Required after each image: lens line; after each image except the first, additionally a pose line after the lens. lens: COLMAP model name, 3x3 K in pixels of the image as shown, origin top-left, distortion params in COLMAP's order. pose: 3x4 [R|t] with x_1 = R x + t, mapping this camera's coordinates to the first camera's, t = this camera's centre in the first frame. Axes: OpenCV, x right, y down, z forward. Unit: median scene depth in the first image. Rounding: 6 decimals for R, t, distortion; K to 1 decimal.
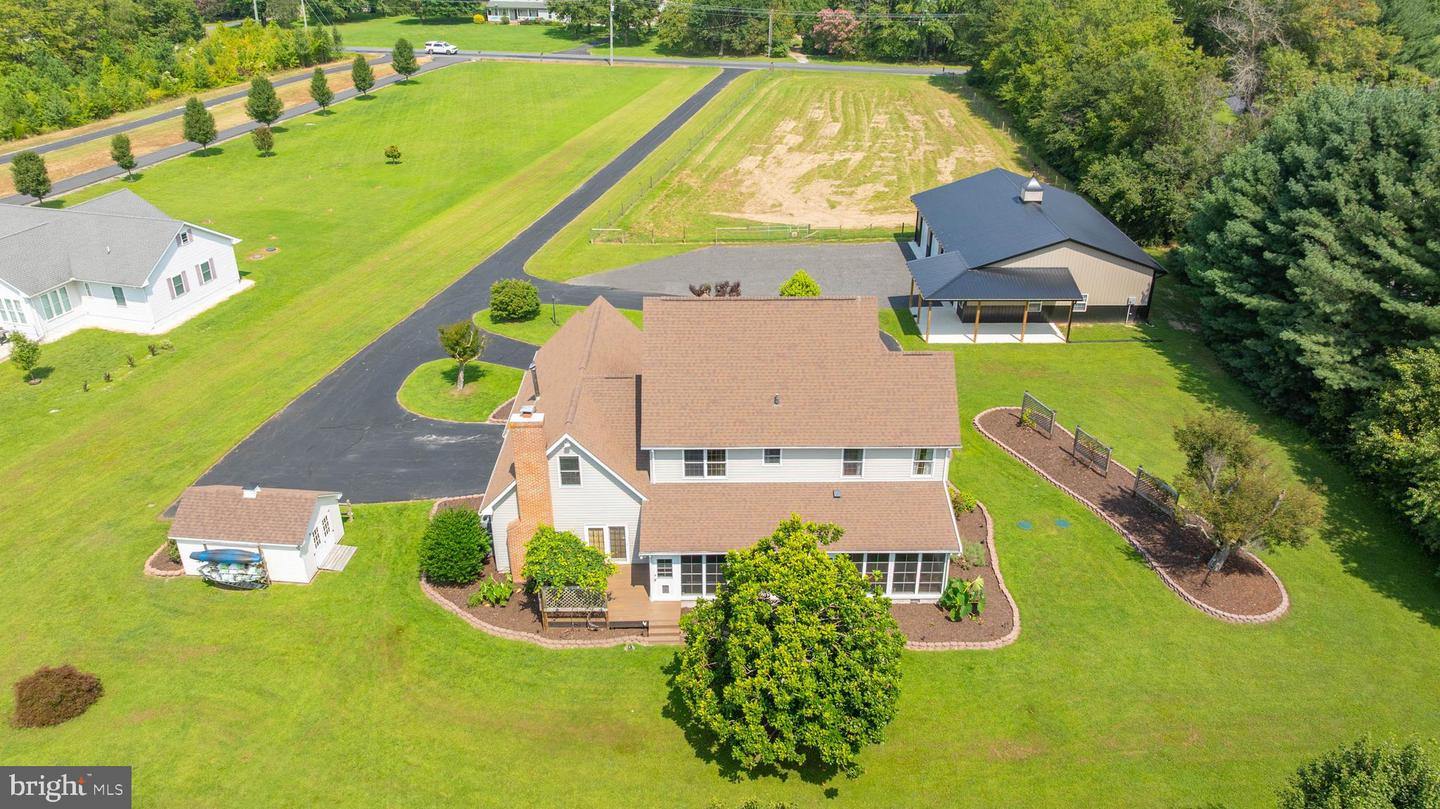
lens RADIAL K [[1020.0, 0, 720.0], [0, 1020.0, 404.5], [0, 0, 1]] dist [-0.019940, 0.012067]
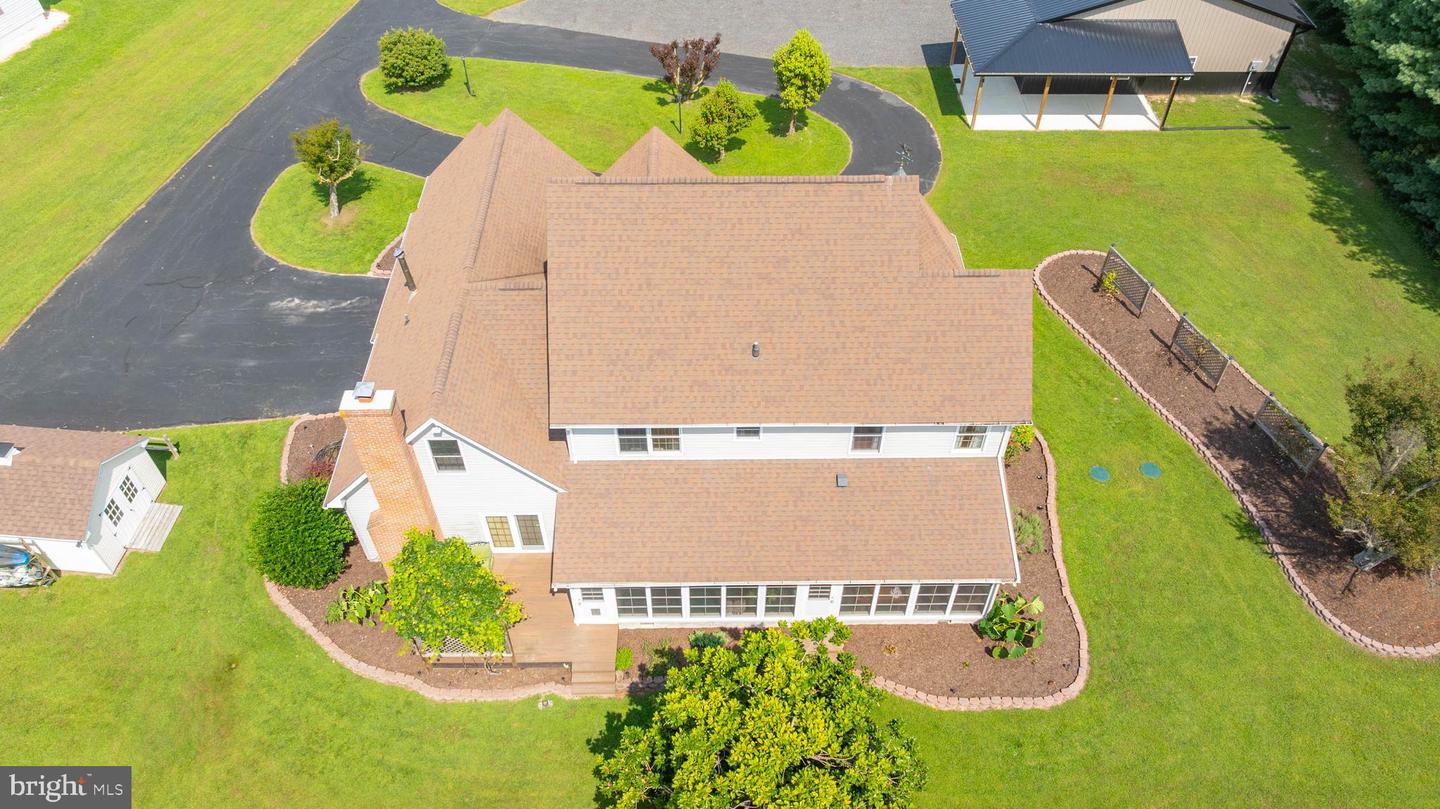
lens RADIAL K [[1030.4, 0, 719.8], [0, 1030.4, 397.9], [0, 0, 1]] dist [-0.074737, 0.100076]
pose [[0.999999, 0.000593, -0.000927, 0.030205], [-0.000247, 0.941885, 0.335936, -0.178149], [0.001072, -0.335936, 0.941884, 0.336851]]
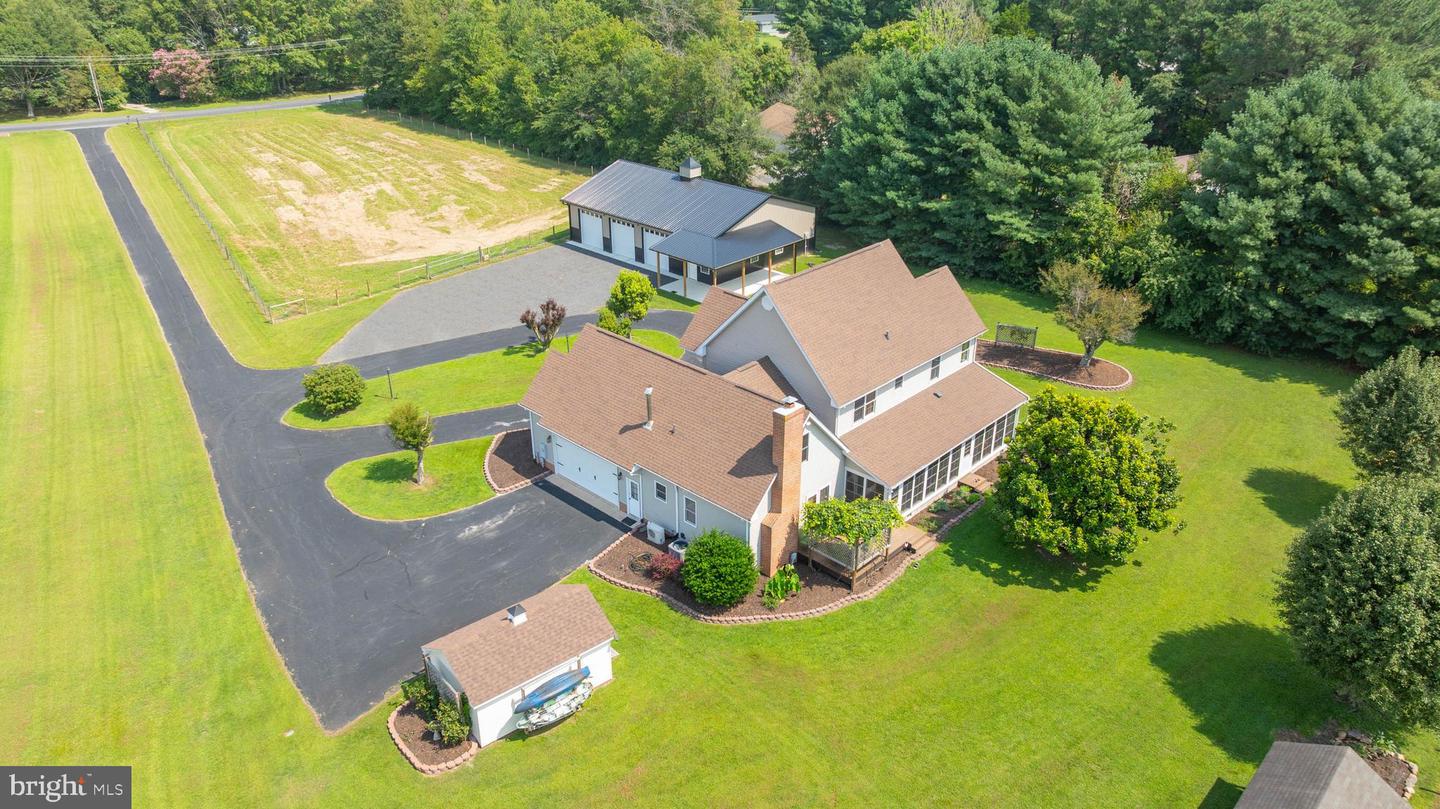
lens RADIAL K [[1020.0, 0, 720.0], [0, 1020.0, 404.5], [0, 0, 1]] dist [-0.019940, 0.012067]
pose [[0.694803, -0.318329, 0.644915, -0.795652], [0.330854, 0.937666, 0.106384, -0.109422], [-0.638580, 0.139456, 0.756814, 0.211852]]
